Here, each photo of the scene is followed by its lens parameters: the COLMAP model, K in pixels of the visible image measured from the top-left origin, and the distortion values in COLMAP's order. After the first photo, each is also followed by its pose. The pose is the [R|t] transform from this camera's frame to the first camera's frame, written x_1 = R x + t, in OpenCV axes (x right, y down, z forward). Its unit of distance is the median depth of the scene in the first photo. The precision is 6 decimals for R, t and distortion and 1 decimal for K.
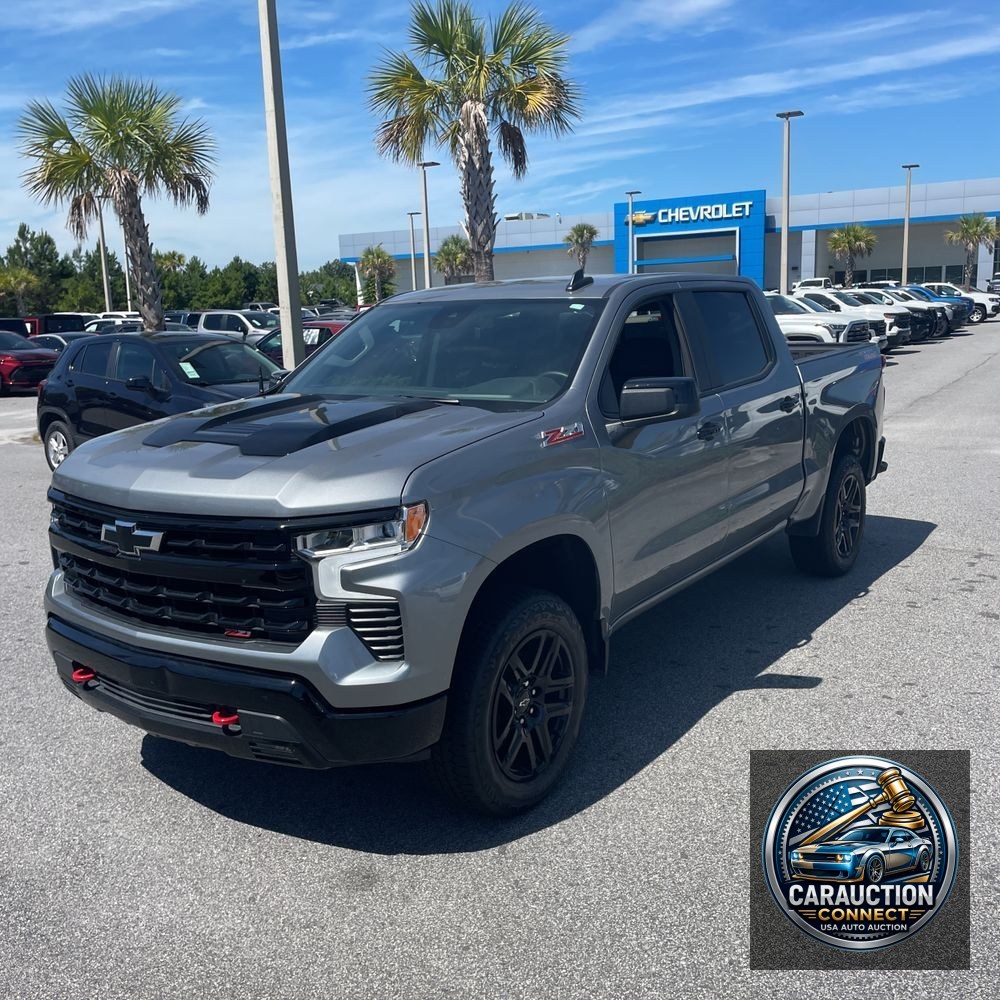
lens RADIAL K [[1007.1, 0, 488.1], [0, 1007.1, 517.5], [0, 0, 1]] dist [0.059114, -0.083832]
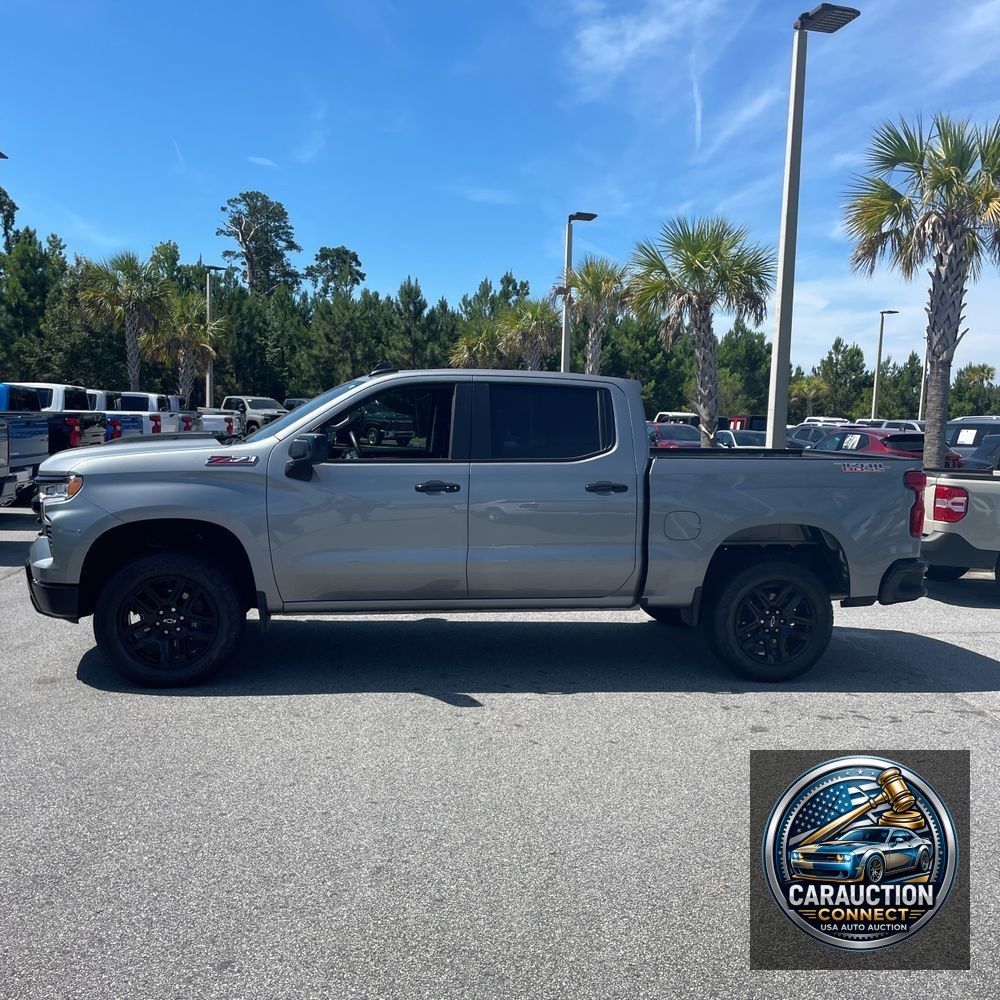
lens RADIAL K [[997.3, 0, 503.3], [0, 997.3, 521.6], [0, 0, 1]] dist [0.078384, -0.119090]
pose [[0.700628, 0.130018, -0.701581, 0.400629], [-0.200235, 0.979575, -0.018427, -0.012662], [0.684855, 0.153392, 0.712352, 0.054363]]
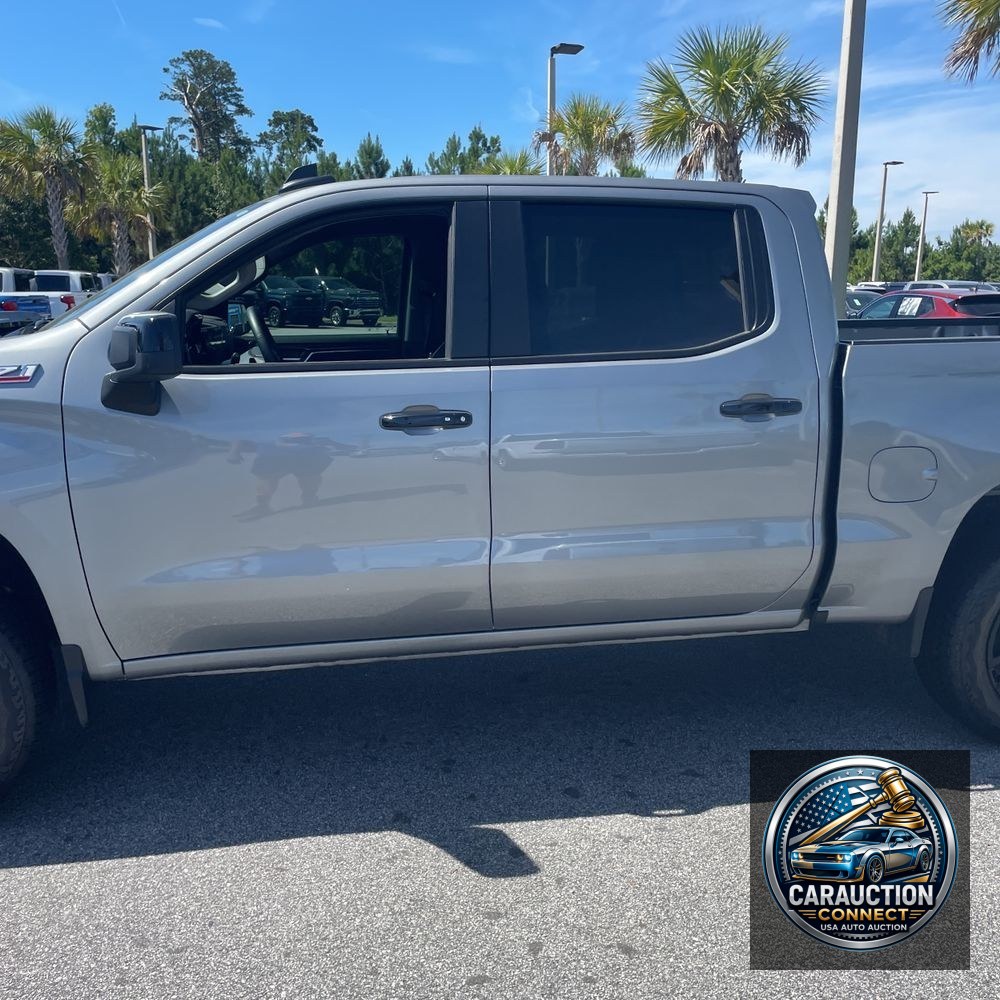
lens RADIAL K [[997.3, 0, 503.3], [0, 997.3, 521.6], [0, 0, 1]] dist [0.078384, -0.119090]
pose [[0.722340, 0.191496, -0.664496, 0.232032], [-0.171858, 0.980459, 0.095733, -0.031152], [0.669843, 0.045047, 0.741135, 0.195539]]
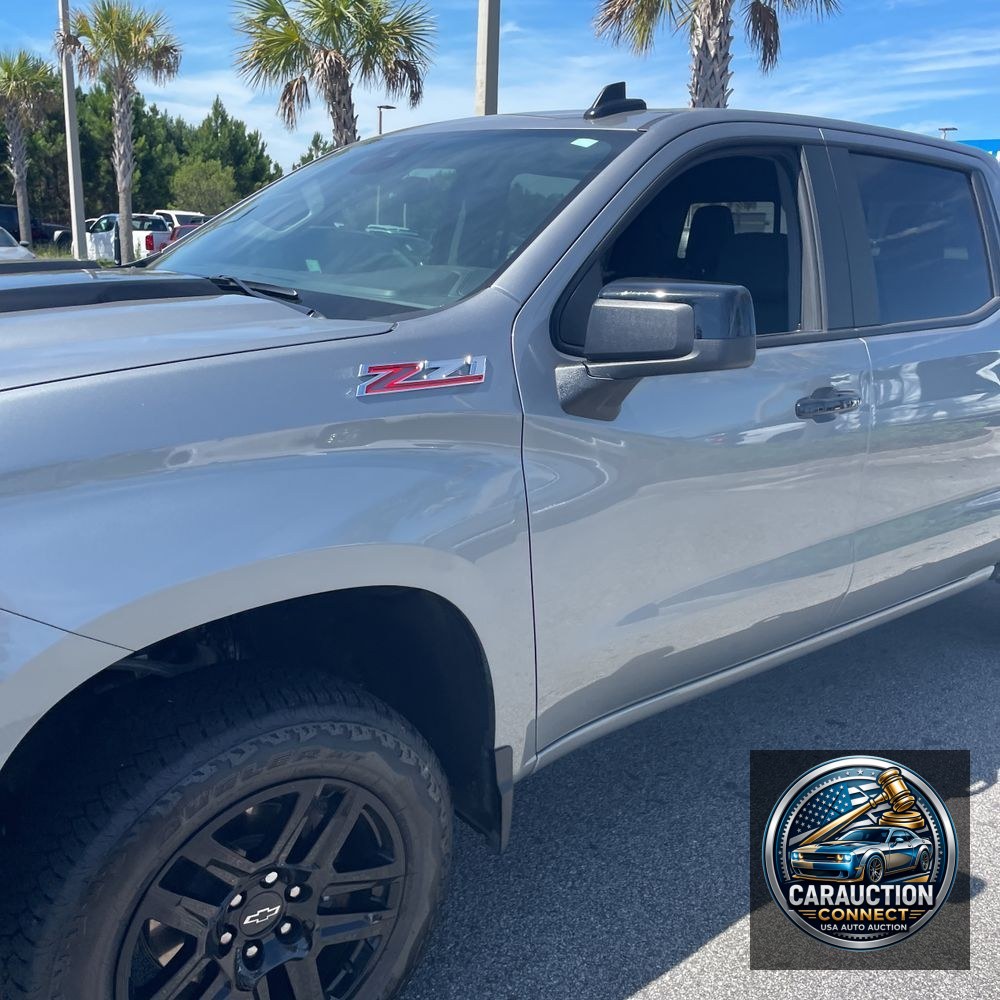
lens RADIAL K [[1006.0, 0, 504.8], [0, 1006.0, 497.5], [0, 0, 1]] dist [0.081683, -0.115168]
pose [[0.964637, 0.133662, -0.227180, 0.062302], [-0.123980, 0.990679, 0.056432, -0.015510], [0.232605, -0.026271, 0.972216, 0.148197]]
